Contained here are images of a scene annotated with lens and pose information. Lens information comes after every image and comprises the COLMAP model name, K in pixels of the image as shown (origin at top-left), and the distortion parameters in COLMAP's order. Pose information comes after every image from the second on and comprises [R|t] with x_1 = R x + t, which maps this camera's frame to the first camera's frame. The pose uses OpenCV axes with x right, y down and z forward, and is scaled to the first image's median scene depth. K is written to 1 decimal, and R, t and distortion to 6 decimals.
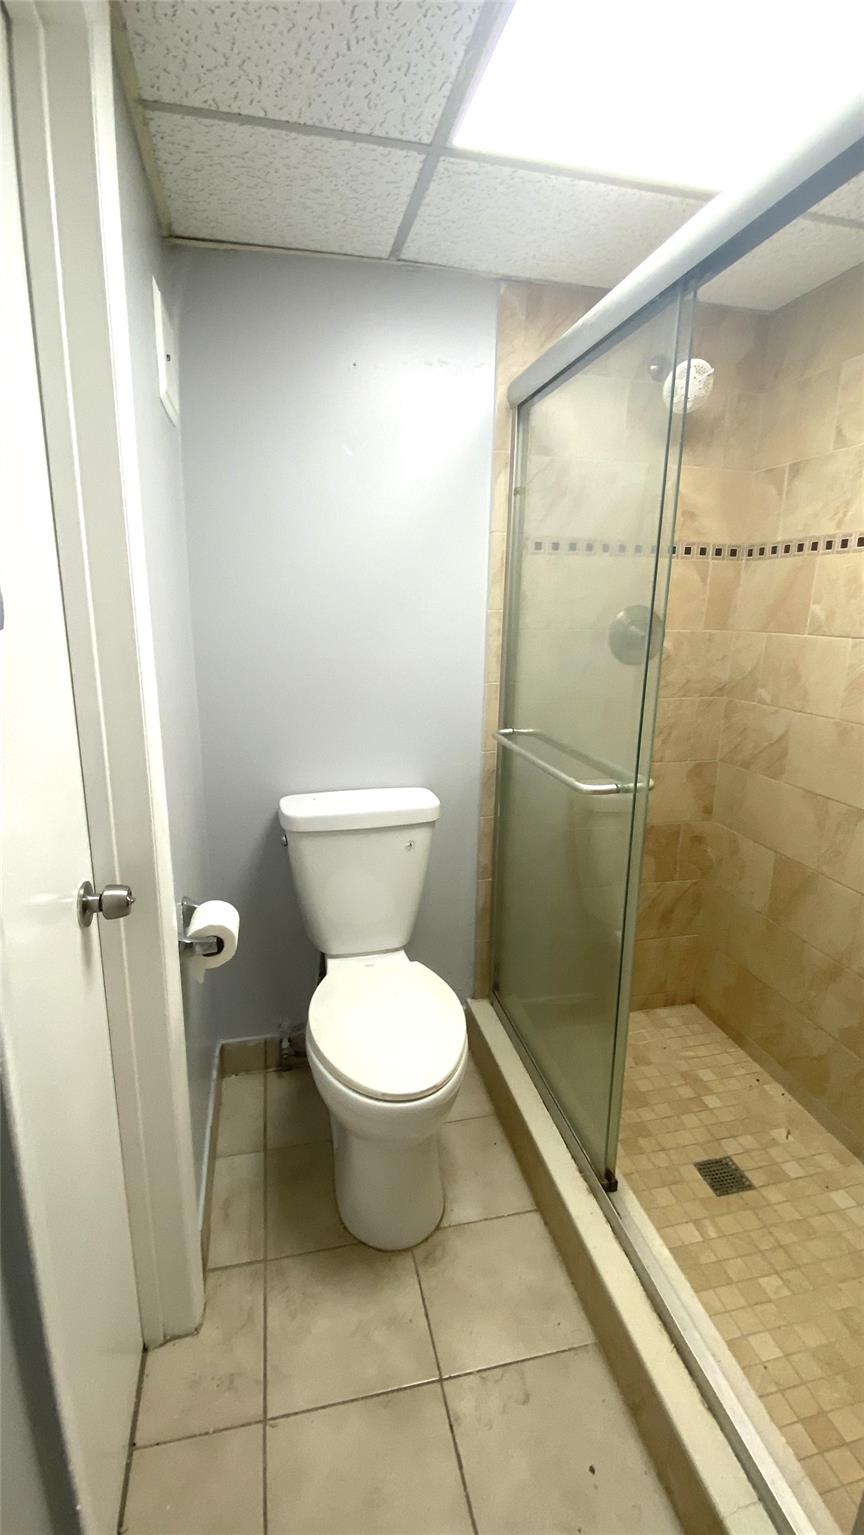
lens RADIAL K [[675.0, 0, 432.0], [0, 675.0, 767.5], [0, 0, 1]] dist [-0.002039, -0.012724]
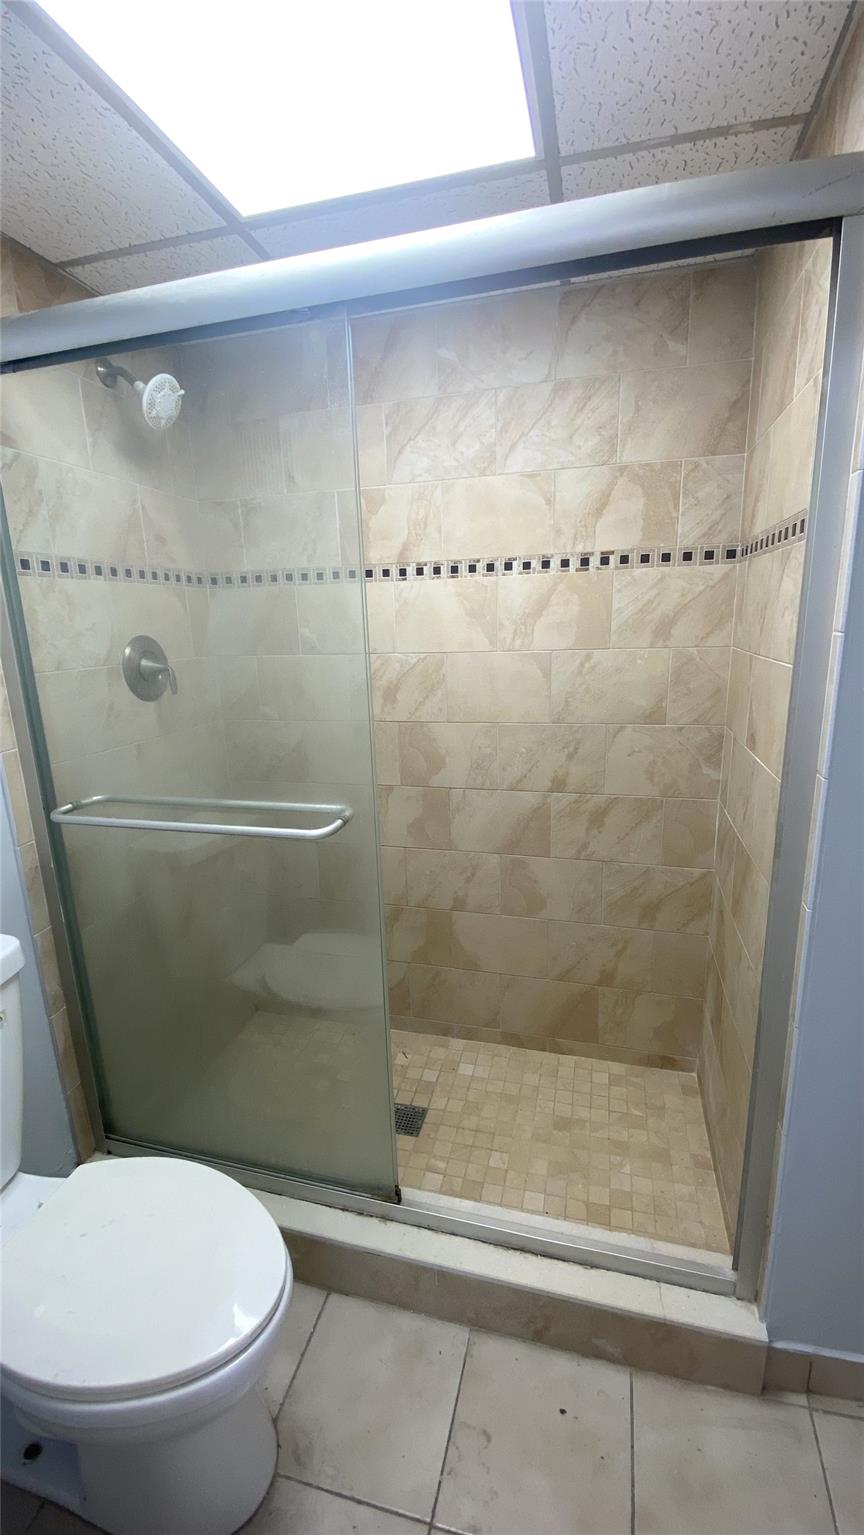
lens RADIAL K [[612.2, 0, 432.0], [0, 612.2, 767.5], [0, 0, 1]] dist [0.001756, -0.014947]
pose [[0.465367, -0.228084, 0.855226, -0.279519], [0.236967, 0.963062, 0.127899, -0.091568], [-0.852807, 0.143140, 0.502225, 0.311203]]
